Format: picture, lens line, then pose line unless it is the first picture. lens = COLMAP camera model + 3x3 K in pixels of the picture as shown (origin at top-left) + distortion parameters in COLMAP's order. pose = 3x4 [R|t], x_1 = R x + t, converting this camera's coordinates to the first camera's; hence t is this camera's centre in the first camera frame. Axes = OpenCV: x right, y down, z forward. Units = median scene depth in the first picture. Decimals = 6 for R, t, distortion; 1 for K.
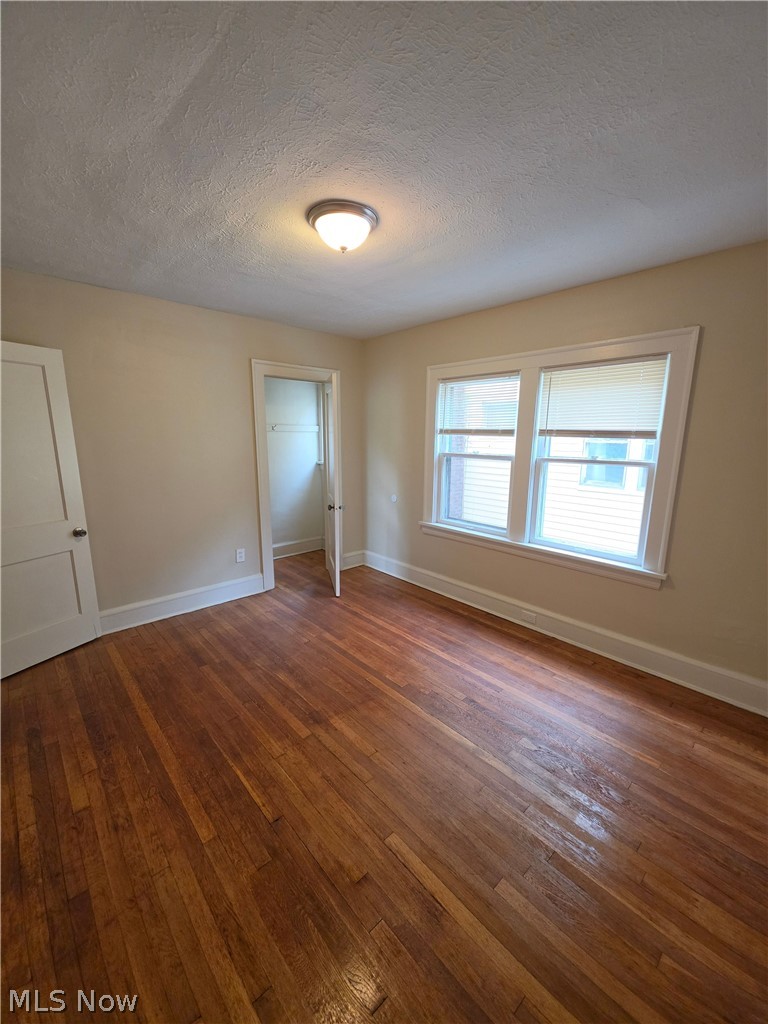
lens RADIAL K [[411.4, 0, 387.8], [0, 411.4, 516.8], [0, 0, 1]] dist [0.018458, -0.011851]
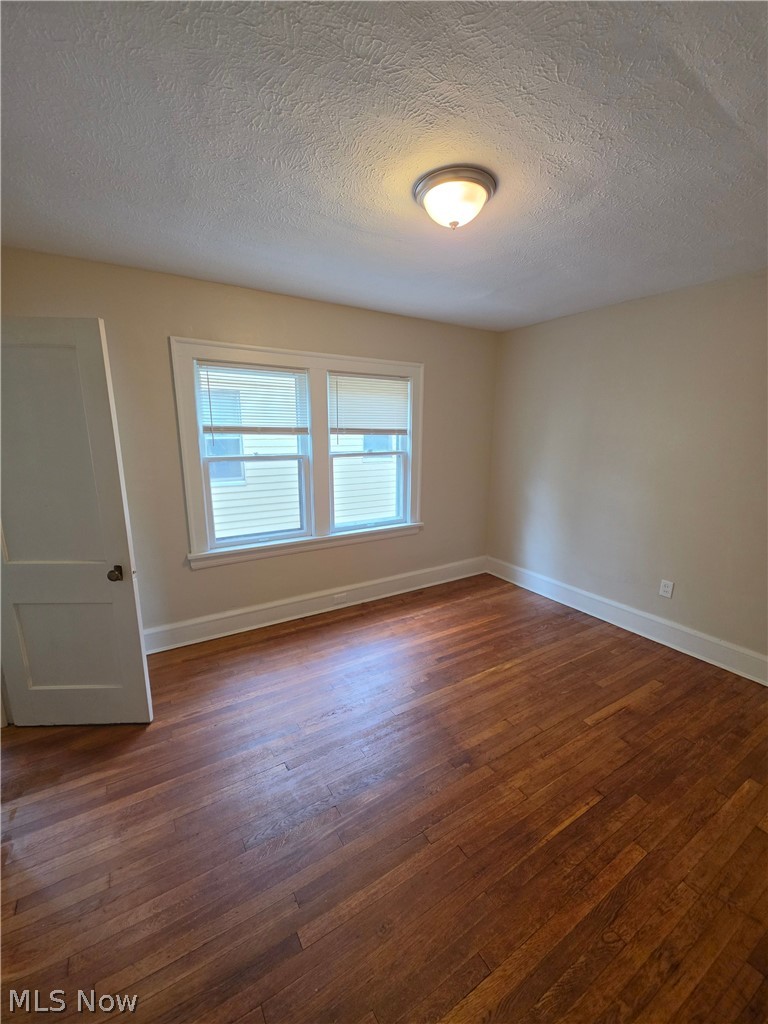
lens RADIAL K [[411.4, 0, 387.8], [0, 411.4, 516.8], [0, 0, 1]] dist [0.018458, -0.011851]
pose [[0.184391, -0.211636, 0.959797, -0.792369], [0.192238, 0.965446, 0.175950, -0.168286], [-0.963870, 0.152066, 0.218704, 0.743362]]
